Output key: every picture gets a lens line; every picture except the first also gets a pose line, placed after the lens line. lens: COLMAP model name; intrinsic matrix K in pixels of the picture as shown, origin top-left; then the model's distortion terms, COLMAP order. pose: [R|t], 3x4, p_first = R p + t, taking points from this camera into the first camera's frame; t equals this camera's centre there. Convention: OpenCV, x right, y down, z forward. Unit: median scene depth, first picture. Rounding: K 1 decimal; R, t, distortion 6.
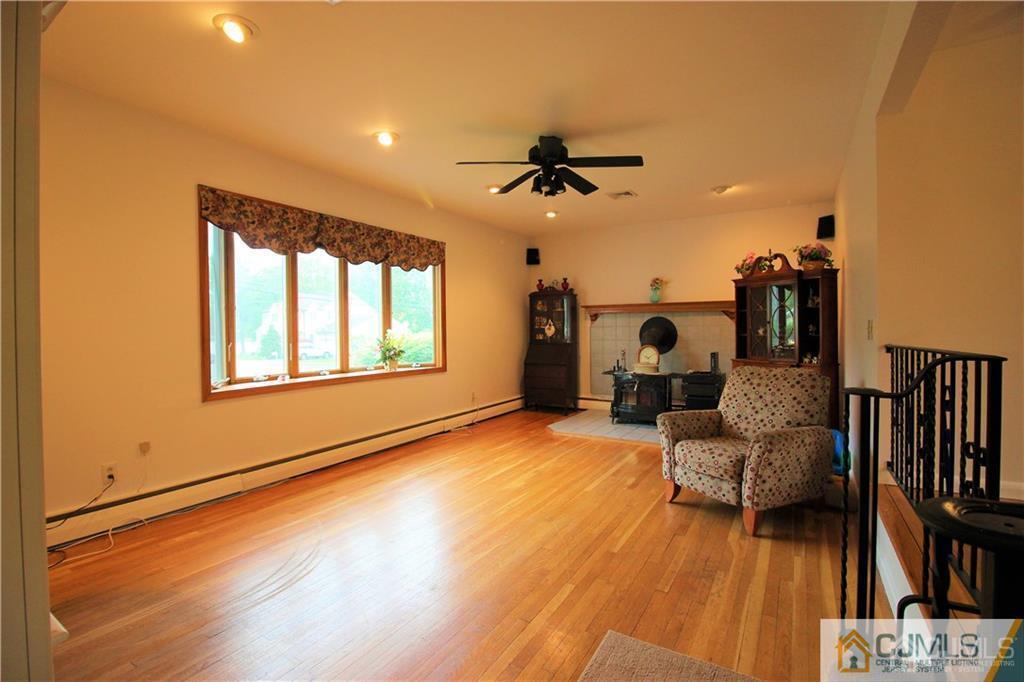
lens RADIAL K [[473.5, 0, 512.6], [0, 473.5, 339.0], [0, 0, 1]] dist [-0.019980, -0.001056]
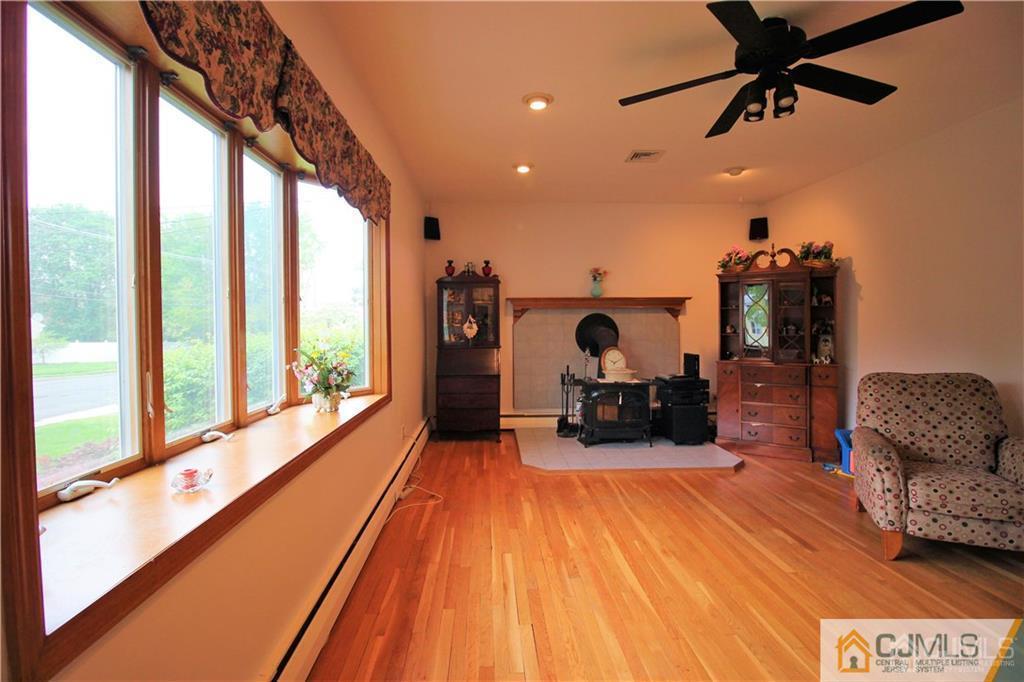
lens RADIAL K [[473.5, 0, 511.0], [0, 473.5, 333.0], [0, 0, 1]] dist [-0.019980, -0.001056]
pose [[0.829509, -0.010072, 0.558402, -0.332460], [0.011809, 0.999930, 0.000495, -0.014413], [-0.558368, 0.006184, 0.829570, 0.407434]]
